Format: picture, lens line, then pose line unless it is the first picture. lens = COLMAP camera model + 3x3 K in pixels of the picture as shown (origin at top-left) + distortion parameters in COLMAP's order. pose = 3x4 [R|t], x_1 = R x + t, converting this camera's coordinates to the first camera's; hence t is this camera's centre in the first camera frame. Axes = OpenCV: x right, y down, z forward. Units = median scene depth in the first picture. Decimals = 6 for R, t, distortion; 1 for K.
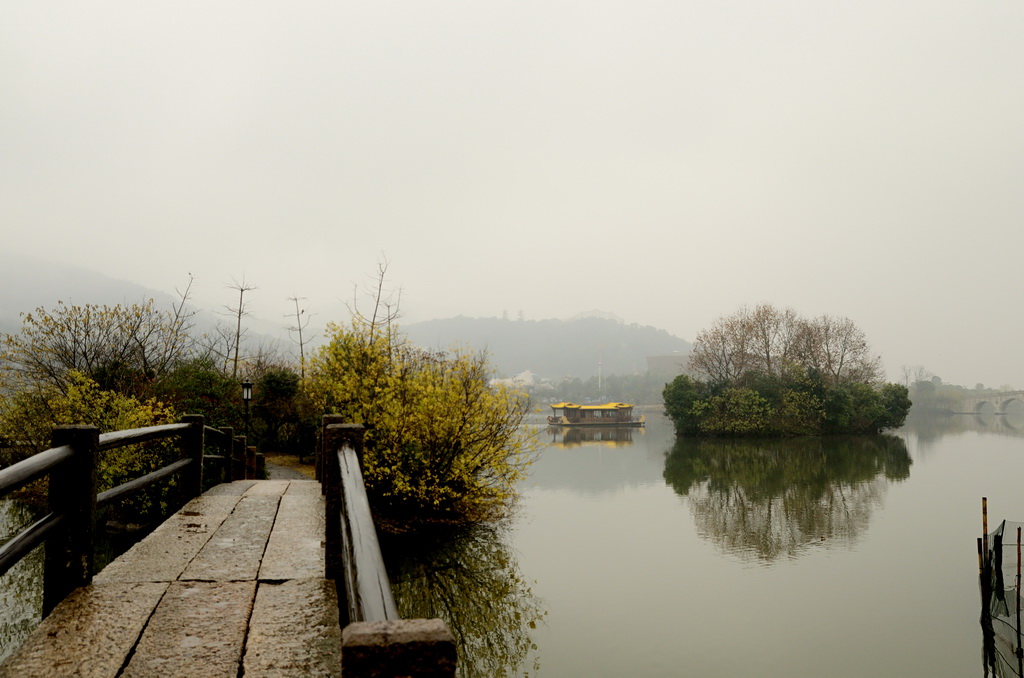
lens RADIAL K [[946.3, 0, 512.0], [0, 946.3, 339.0], [0, 0, 1]] dist [-0.000152, -0.005285]
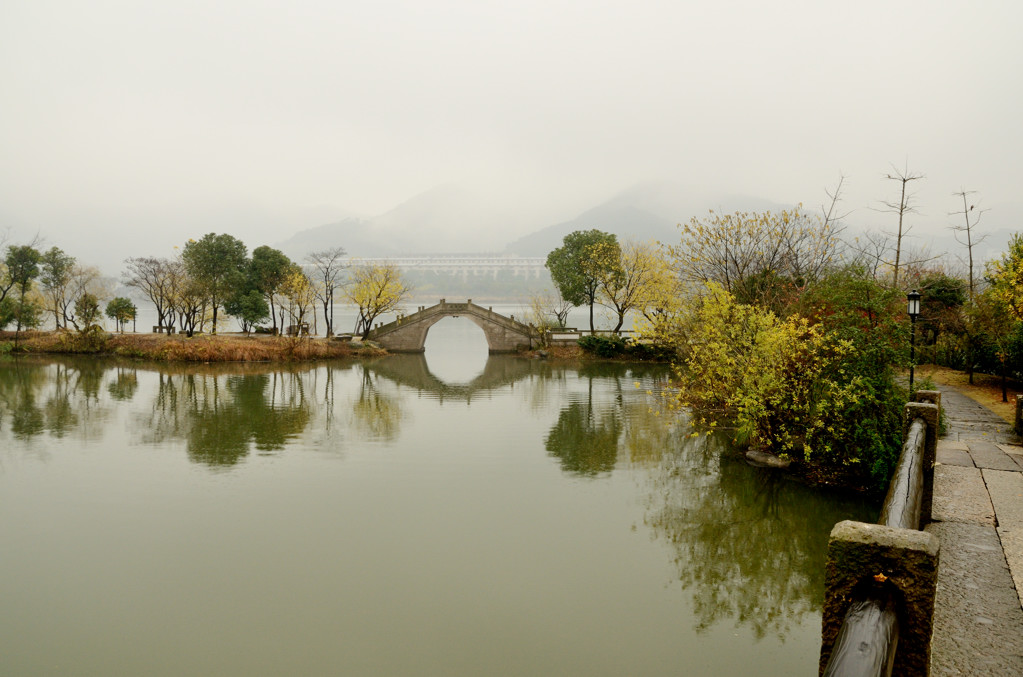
lens RADIAL K [[850.1, 0, 511.5], [0, 850.1, 338.5], [0, 0, 1]] dist [-0.008972, -0.003506]
pose [[0.766859, 0.033981, -0.640916, -0.060909], [0.034607, 0.994955, 0.094160, 0.003778], [0.640882, -0.094388, 0.761814, 0.176950]]
